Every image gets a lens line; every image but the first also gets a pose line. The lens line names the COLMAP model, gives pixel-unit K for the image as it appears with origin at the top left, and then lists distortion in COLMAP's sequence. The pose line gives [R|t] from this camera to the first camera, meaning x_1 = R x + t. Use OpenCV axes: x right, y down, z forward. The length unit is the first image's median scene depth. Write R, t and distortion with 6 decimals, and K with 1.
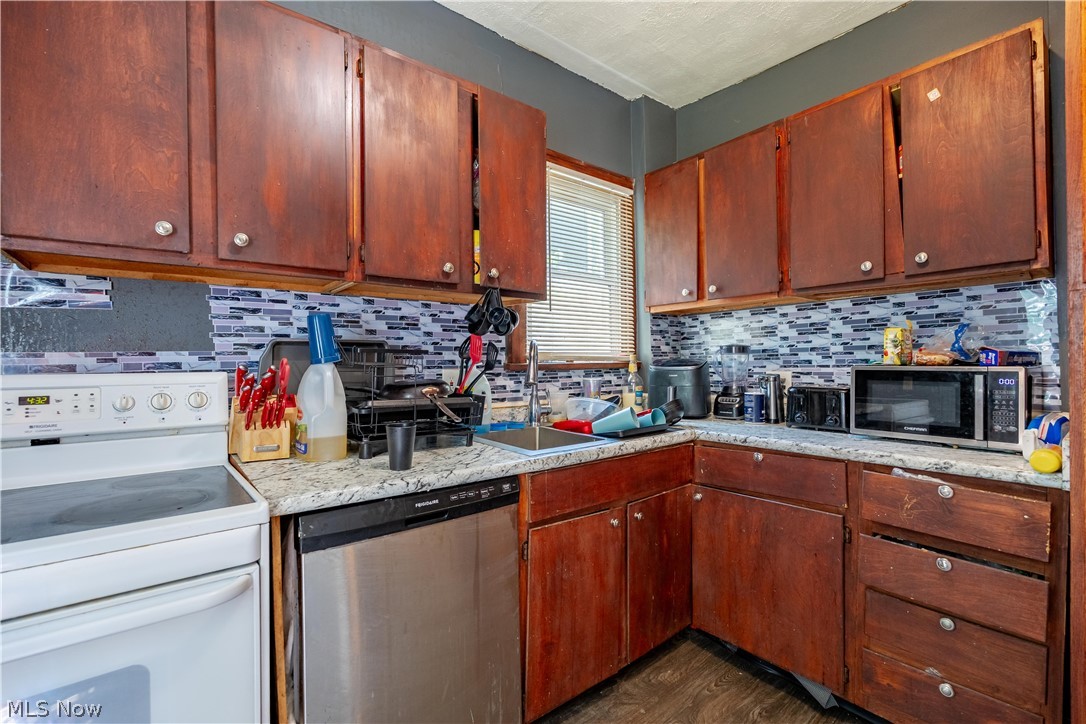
lens RADIAL K [[476.2, 0, 540.1], [0, 476.2, 358.9], [0, 0, 1]] dist [-0.011645, 0.001351]
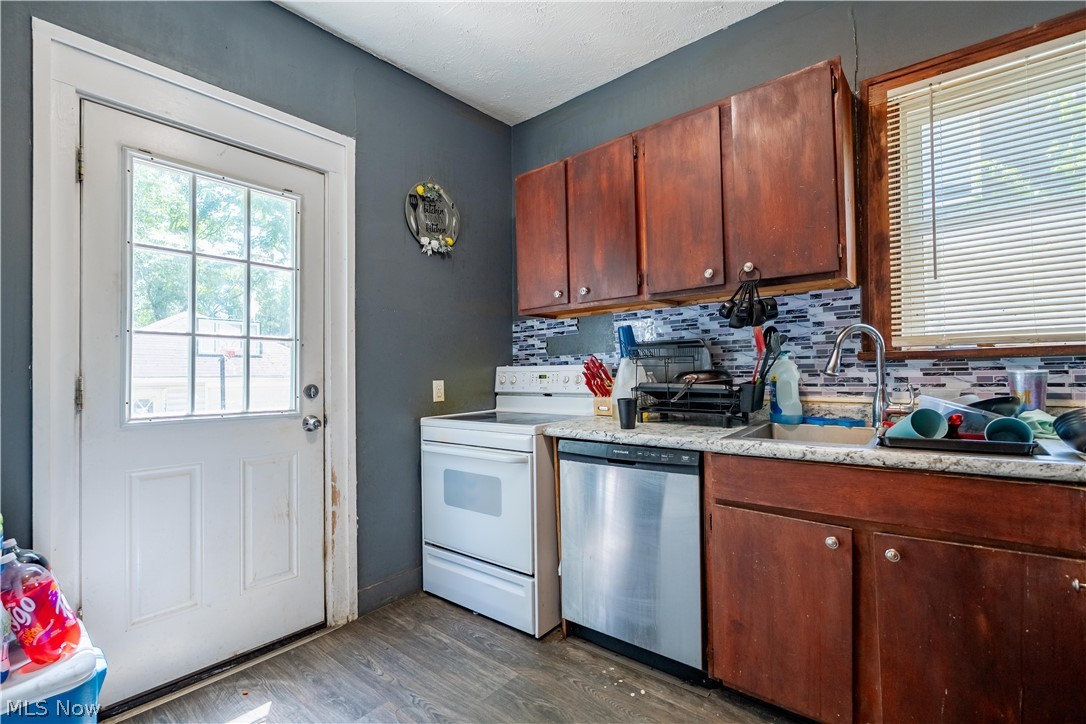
lens RADIAL K [[476.2, 0, 545.9], [0, 476.2, 365.2], [0, 0, 1]] dist [-0.011645, 0.001351]
pose [[0.226640, -0.006695, -0.973955, 0.872041], [0.029193, 0.999574, -0.000078, 0.022850], [0.973541, -0.028415, 0.226739, 0.343880]]
